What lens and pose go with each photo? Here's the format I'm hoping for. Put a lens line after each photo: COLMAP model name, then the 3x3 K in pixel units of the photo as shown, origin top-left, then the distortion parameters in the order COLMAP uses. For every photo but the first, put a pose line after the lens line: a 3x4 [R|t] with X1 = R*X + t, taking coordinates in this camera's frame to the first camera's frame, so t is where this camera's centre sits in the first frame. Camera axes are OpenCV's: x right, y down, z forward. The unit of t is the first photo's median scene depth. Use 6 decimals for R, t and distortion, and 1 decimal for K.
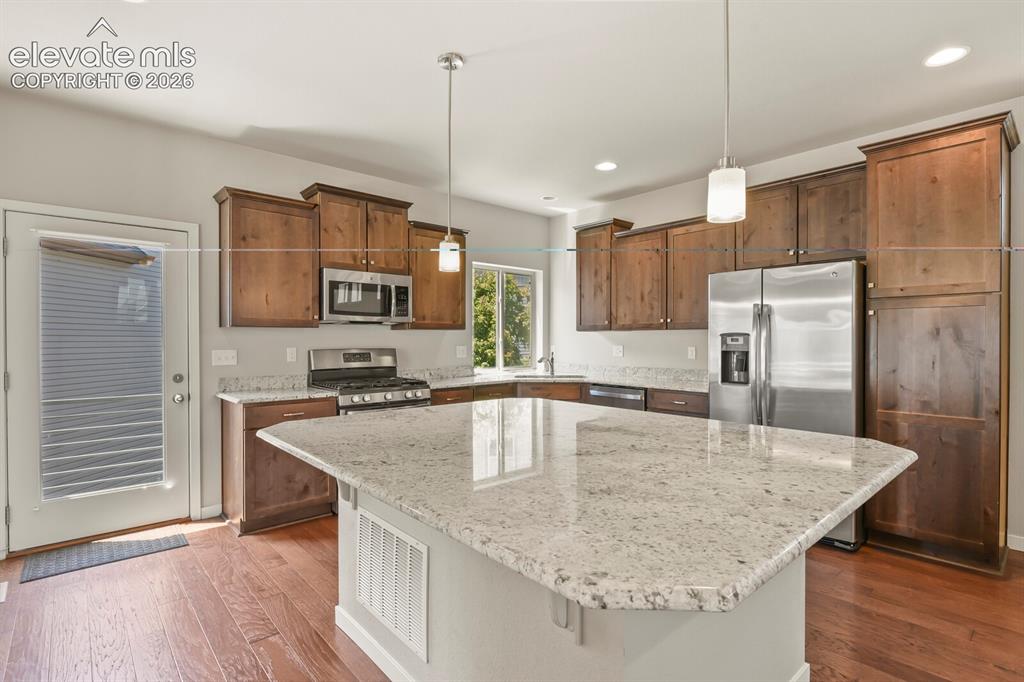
lens RADIAL K [[493.9, 0, 516.4], [0, 493.9, 344.0], [0, 0, 1]] dist [0.000522, -0.003092]
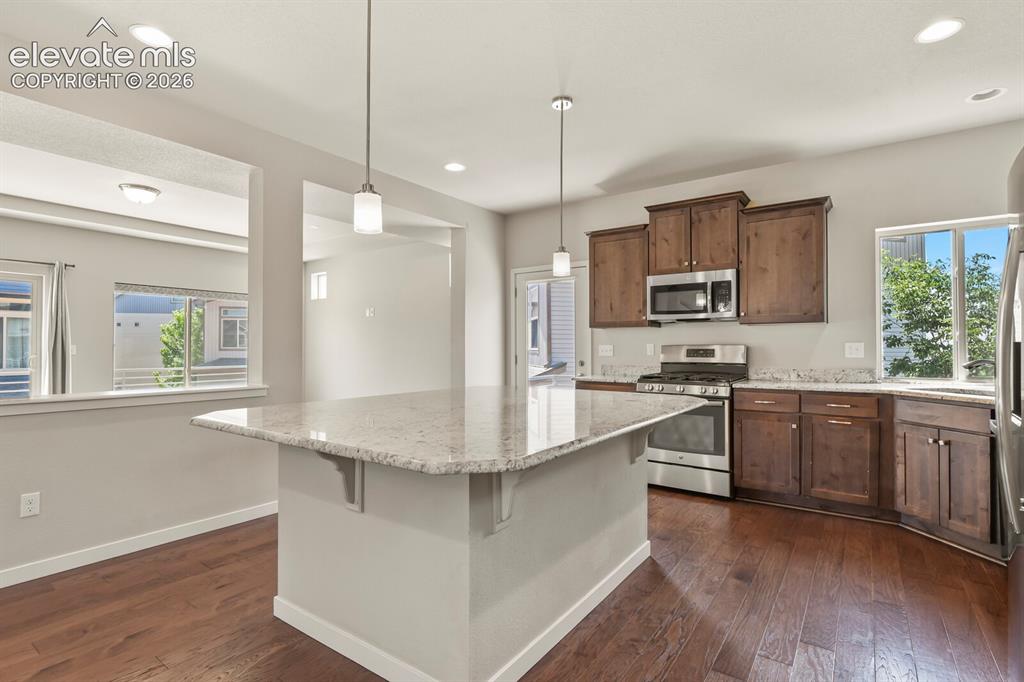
lens RADIAL K [[493.9, 0, 515.7], [0, 493.9, 341.8], [0, 0, 1]] dist [0.000522, -0.003092]
pose [[0.221069, -0.009386, -0.975213, 0.665175], [-0.009110, 0.999890, -0.011689, 0.020102], [0.975216, 0.011468, 0.220960, 0.404912]]
